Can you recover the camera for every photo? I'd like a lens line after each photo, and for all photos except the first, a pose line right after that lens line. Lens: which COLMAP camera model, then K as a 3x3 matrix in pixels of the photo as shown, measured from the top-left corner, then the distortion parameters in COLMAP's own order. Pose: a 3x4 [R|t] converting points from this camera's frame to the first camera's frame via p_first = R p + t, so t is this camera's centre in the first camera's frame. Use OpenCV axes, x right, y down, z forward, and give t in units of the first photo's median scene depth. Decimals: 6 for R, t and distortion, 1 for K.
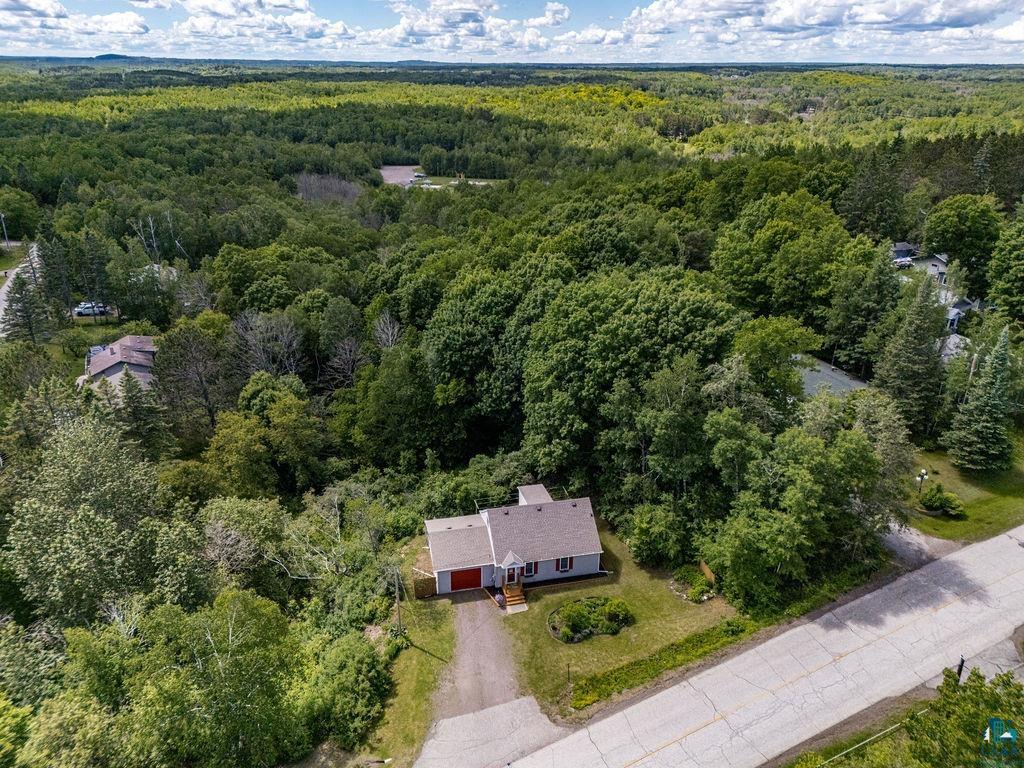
lens RADIAL K [[744.2, 0, 512.0], [0, 744.2, 384.0], [0, 0, 1]] dist [0.108016, -0.110257]
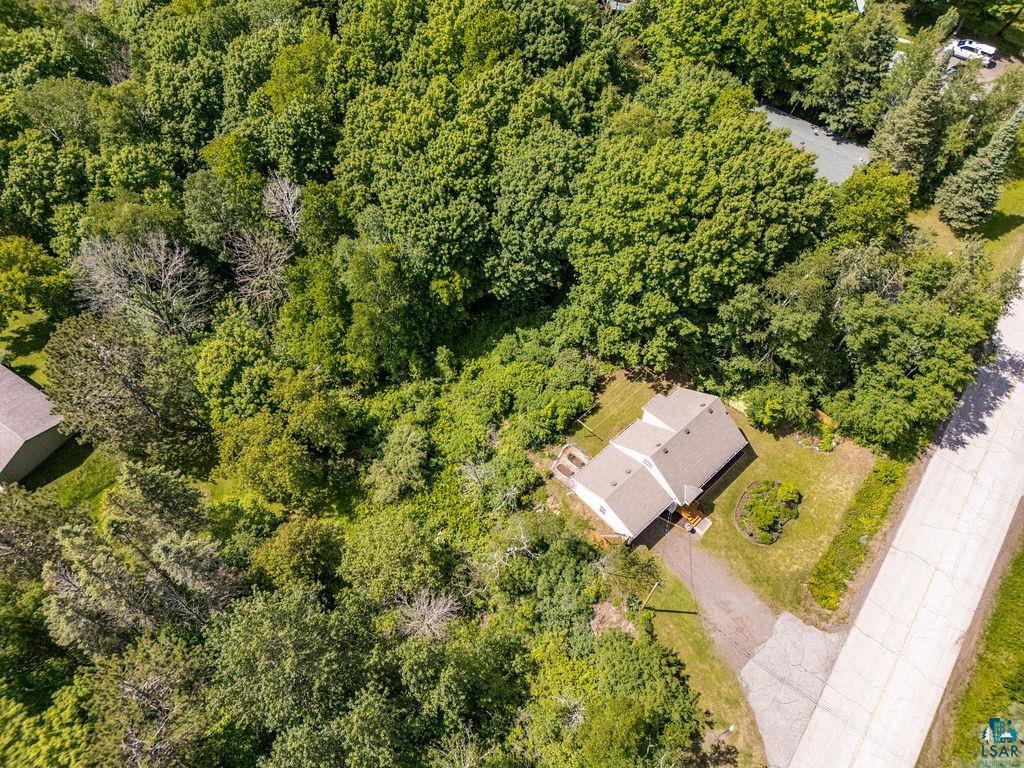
lens RADIAL K [[744.2, 0, 512.0], [0, 744.2, 384.0], [0, 0, 1]] dist [0.108016, -0.110257]
pose [[0.863180, -0.408150, 0.297212, -0.453230], [0.187873, 0.806032, 0.561262, -0.508114], [-0.468641, -0.428632, 0.772431, 0.366814]]
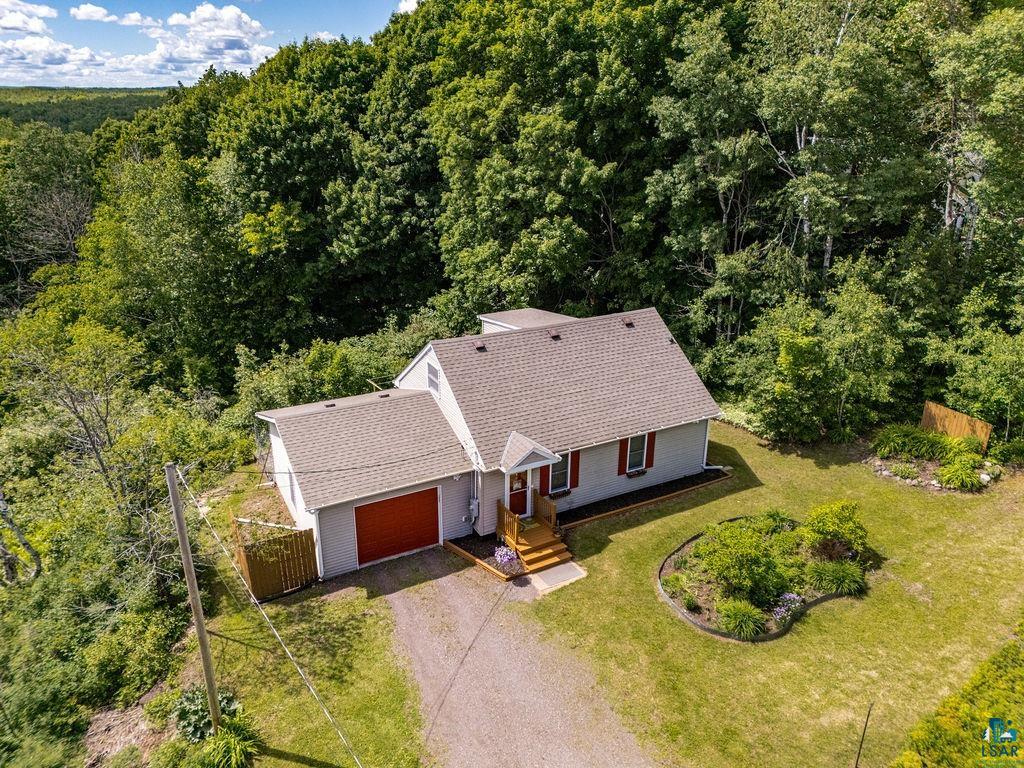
lens RADIAL K [[744.2, 0, 512.0], [0, 744.2, 384.0], [0, 0, 1]] dist [0.108016, -0.110257]
pose [[0.962667, -0.096437, 0.252927, -0.092803], [0.104447, 0.994360, -0.018403, 0.204061], [-0.249726, 0.044134, 0.967310, 0.631282]]
